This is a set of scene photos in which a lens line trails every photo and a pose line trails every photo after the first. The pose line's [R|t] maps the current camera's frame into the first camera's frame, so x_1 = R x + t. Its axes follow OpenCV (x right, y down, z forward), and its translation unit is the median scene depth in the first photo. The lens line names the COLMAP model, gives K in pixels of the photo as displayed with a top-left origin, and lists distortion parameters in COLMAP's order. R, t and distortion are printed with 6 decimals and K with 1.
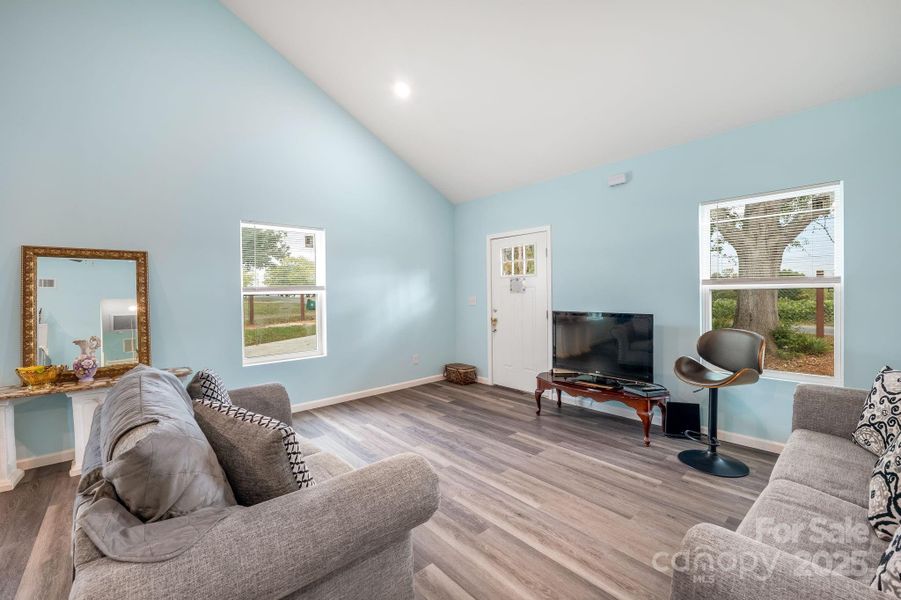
lens RADIAL K [[375.2, 0, 450.5], [0, 375.2, 300.0], [0, 0, 1]] dist [-0.003077, -0.000430]
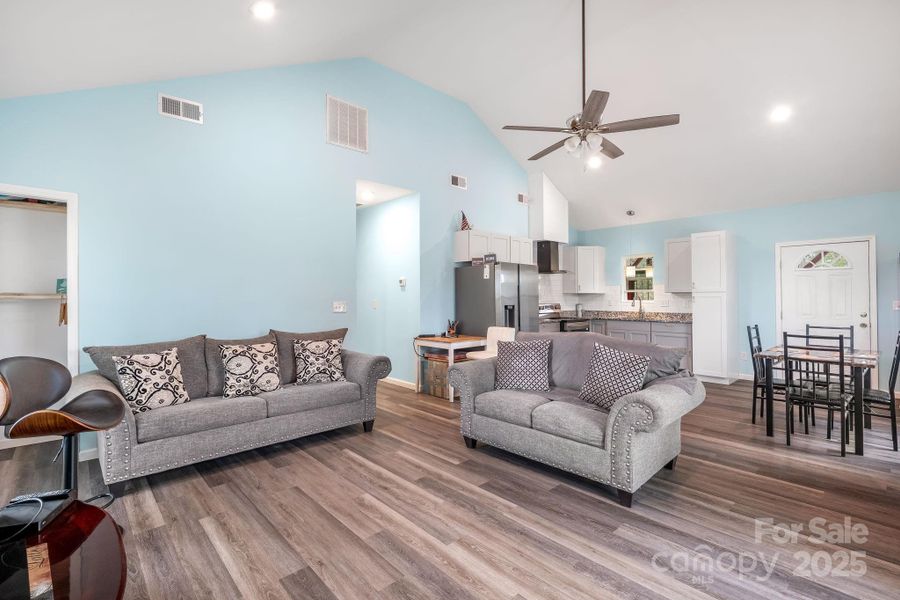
lens RADIAL K [[401.8, 0, 450.0], [0, 401.8, 300.0], [0, 0, 1]] dist [-0.001143, -0.000235]
pose [[-0.999517, 0.016264, -0.026476, 0.006693], [0.015579, 0.999544, 0.025878, -0.024163], [0.026885, 0.025453, -0.999314, 1.470314]]
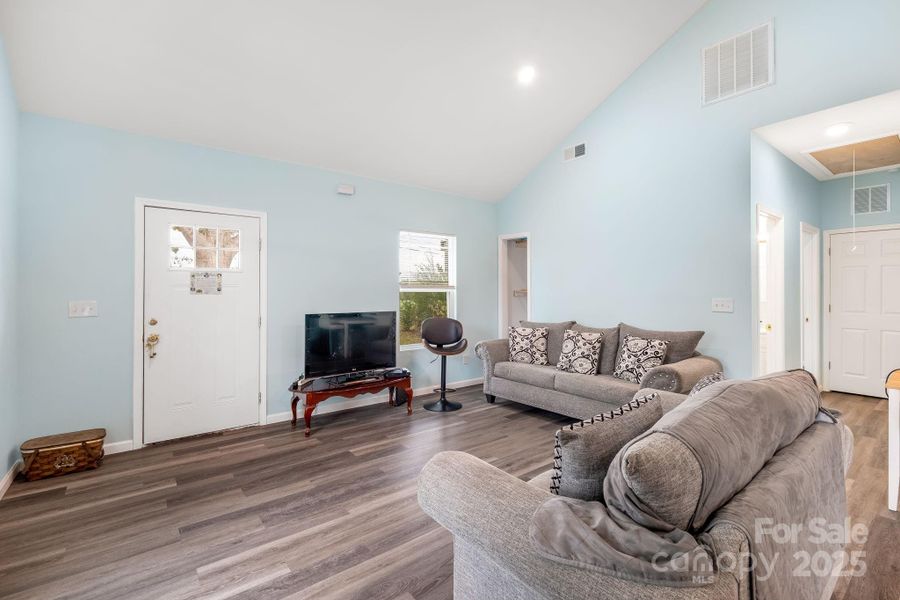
lens RADIAL K [[407.3, 0, 454.3], [0, 407.3, 291.1], [0, 0, 1]] dist [-0.001232, -0.000153]
pose [[0.049924, 0.012153, 0.998679, -0.812371], [0.020152, 0.999710, -0.013173, -0.007660], [-0.998550, 0.020783, 0.049665, 0.726964]]
